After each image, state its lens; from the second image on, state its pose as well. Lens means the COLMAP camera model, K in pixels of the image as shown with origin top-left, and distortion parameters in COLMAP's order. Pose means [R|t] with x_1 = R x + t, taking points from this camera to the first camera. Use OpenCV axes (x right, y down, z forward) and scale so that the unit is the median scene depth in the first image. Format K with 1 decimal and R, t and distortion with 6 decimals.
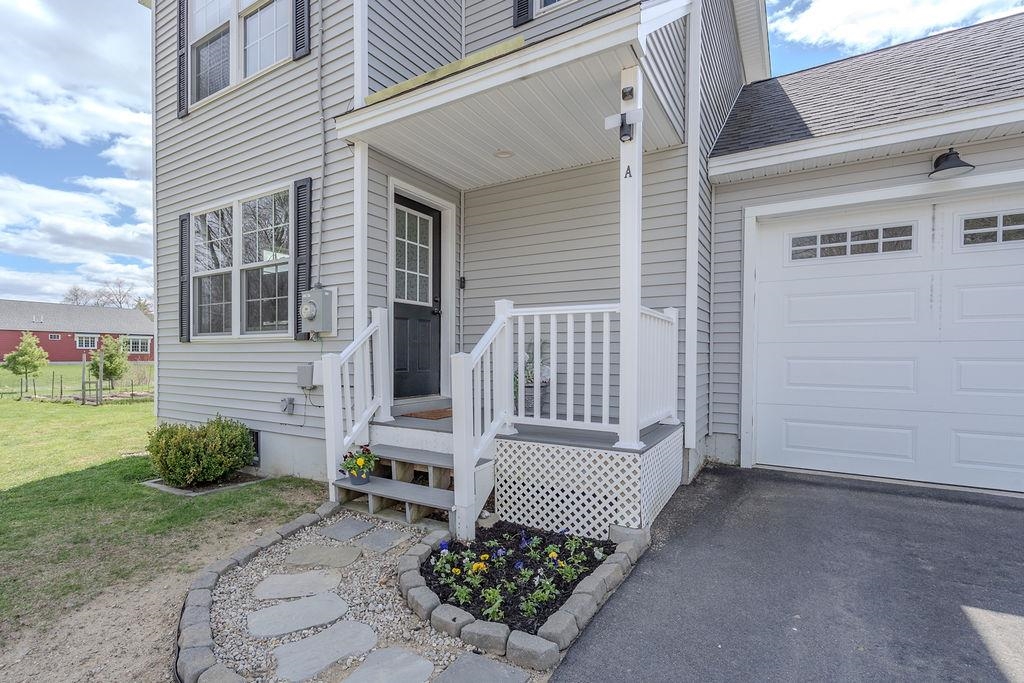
lens RADIAL K [[461.3, 0, 502.3], [0, 461.3, 362.1], [0, 0, 1]] dist [-0.002182, 0.000217]
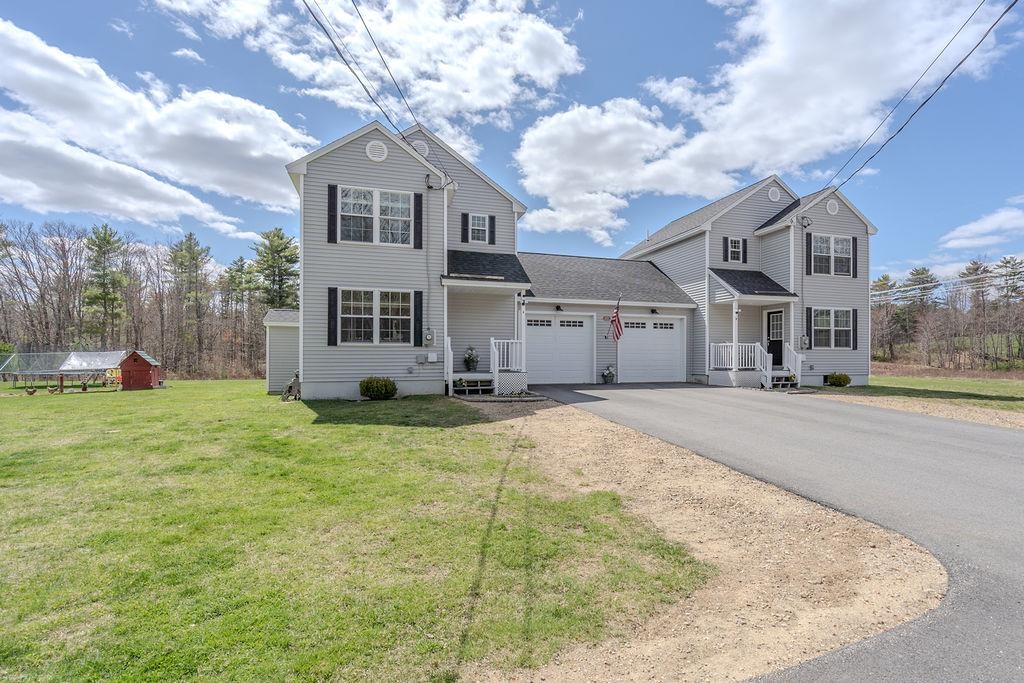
lens RADIAL K [[461.3, 0, 502.3], [0, 461.3, 362.1], [0, 0, 1]] dist [-0.002182, 0.000217]
pose [[0.690350, -0.011198, 0.723389, -2.266708], [0.012129, 0.999919, 0.003903, 0.047267], [-0.723374, 0.006080, 0.690430, -1.440672]]
